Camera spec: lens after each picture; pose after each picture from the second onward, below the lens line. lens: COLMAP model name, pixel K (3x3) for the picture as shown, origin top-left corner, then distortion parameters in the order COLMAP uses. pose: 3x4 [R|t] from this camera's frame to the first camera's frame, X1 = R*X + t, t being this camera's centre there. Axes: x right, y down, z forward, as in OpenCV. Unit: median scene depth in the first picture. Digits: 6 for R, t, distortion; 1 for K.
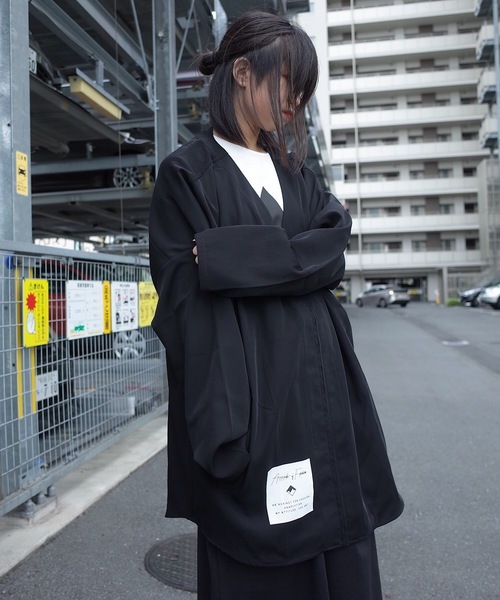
lens RADIAL K [[600.0, 0, 249.4], [0, 600.0, 293.8], [0, 0, 1]] dist [-0.024025, 0.000000]
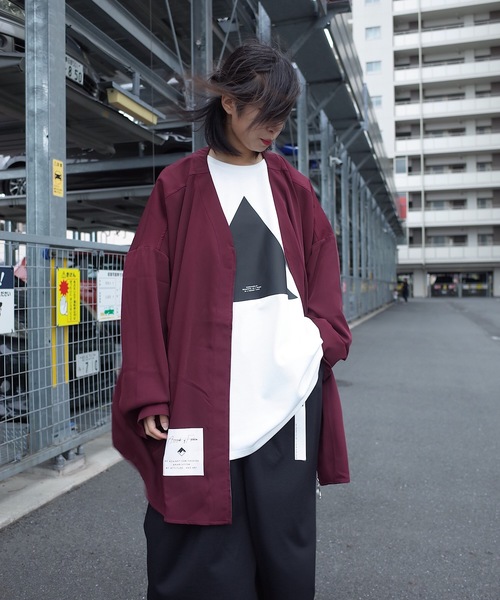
lens RADIAL K [[600.0, 0, 249.7], [0, 600.0, 299.3], [0, 0, 1]] dist [-0.024025, 0.000000]
pose [[0.993843, 0.016467, -0.109566, 0.074153], [-0.014086, 0.999648, 0.022468, 0.002595], [0.109897, -0.020786, 0.993726, -0.075499]]
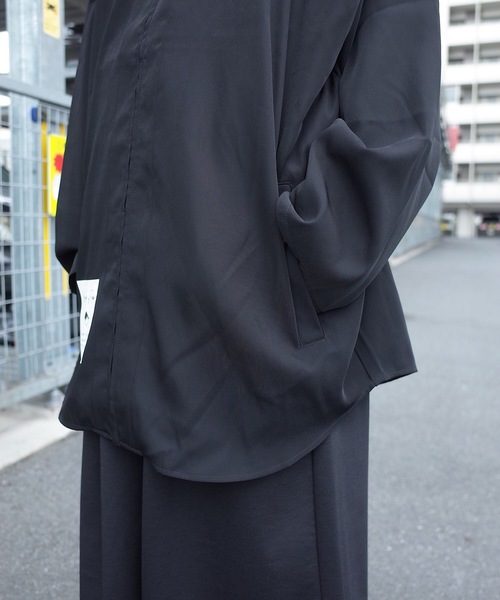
lens RADIAL K [[600.0, 0, 245.7], [0, 600.0, 301.9], [0, 0, 1]] dist [-0.024025, 0.000000]
pose [[0.984863, 0.053058, -0.165012, 0.028040], [-0.032268, 0.991478, 0.126213, 0.054661], [0.170302, -0.118978, 0.978183, 0.110507]]
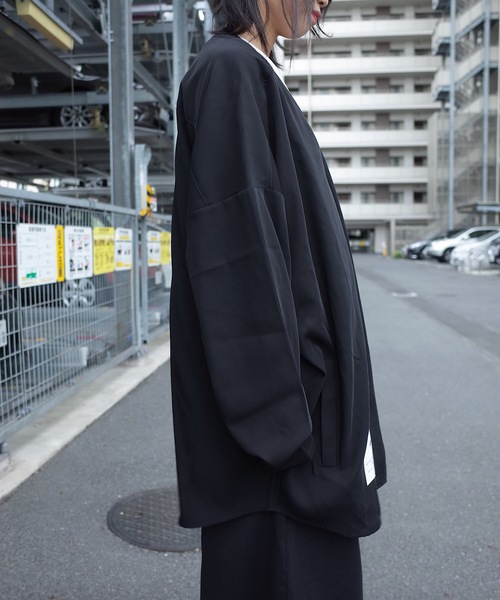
lens RADIAL K [[600.0, 0, 248.3], [0, 600.0, 293.8], [0, 0, 1]] dist [-0.024025, 0.000000]
pose [[0.996174, 0.011607, 0.086623, -0.019048], [-0.018881, 0.996317, 0.083641, 0.001107], [-0.085333, -0.084957, 0.992724, 0.030690]]
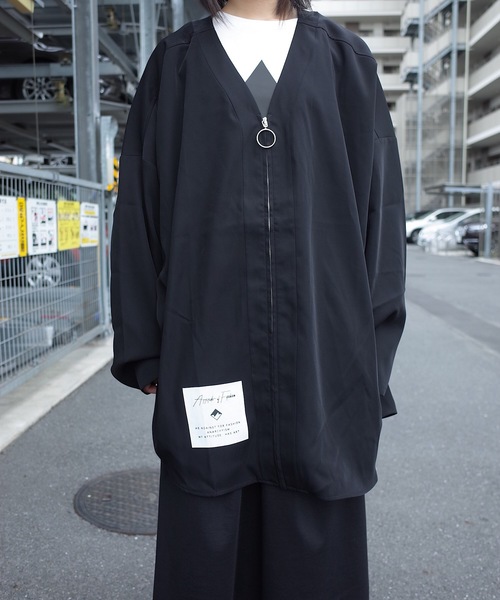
lens RADIAL K [[600.0, 0, 248.7], [0, 600.0, 291.6], [0, 0, 1]] dist [-0.024025, 0.000000]
pose [[0.990268, 0.006593, 0.139019, -0.020194], [-0.021925, 0.993794, 0.109052, 0.010324], [-0.137437, -0.111039, 0.984267, 0.050347]]
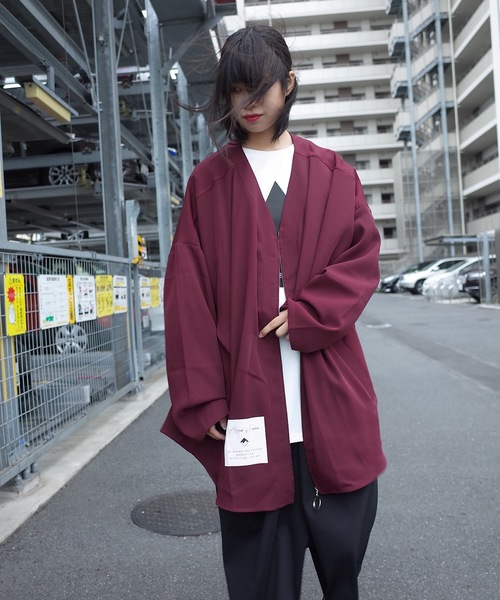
lens RADIAL K [[600.0, 0, 249.0], [0, 600.0, 297.7], [0, 0, 1]] dist [-0.024025, 0.000000]
pose [[0.991612, -0.036584, 0.123963, -0.040704], [0.034379, 0.999211, 0.019880, 0.006942], [-0.124593, -0.015452, 0.992088, -0.079814]]
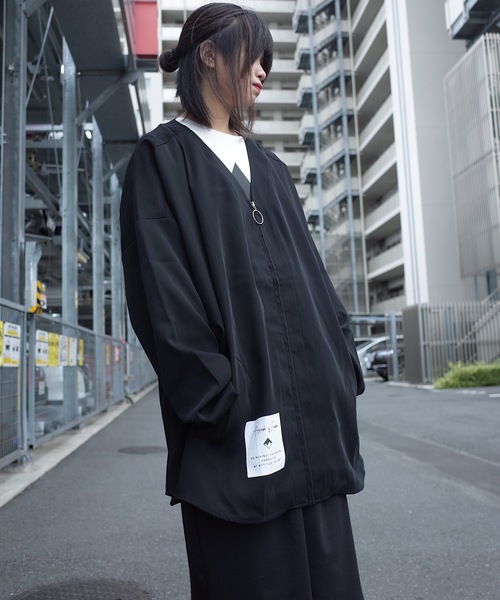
lens RADIAL K [[600.0, 0, 247.5], [0, 600.0, 295.0], [0, 0, 1]] dist [-0.024025, 0.000000]
pose [[0.961621, 0.021226, 0.273558, -0.039473], [0.010637, 0.993370, -0.114471, 0.046538], [-0.274174, 0.112988, 0.955020, 0.019633]]
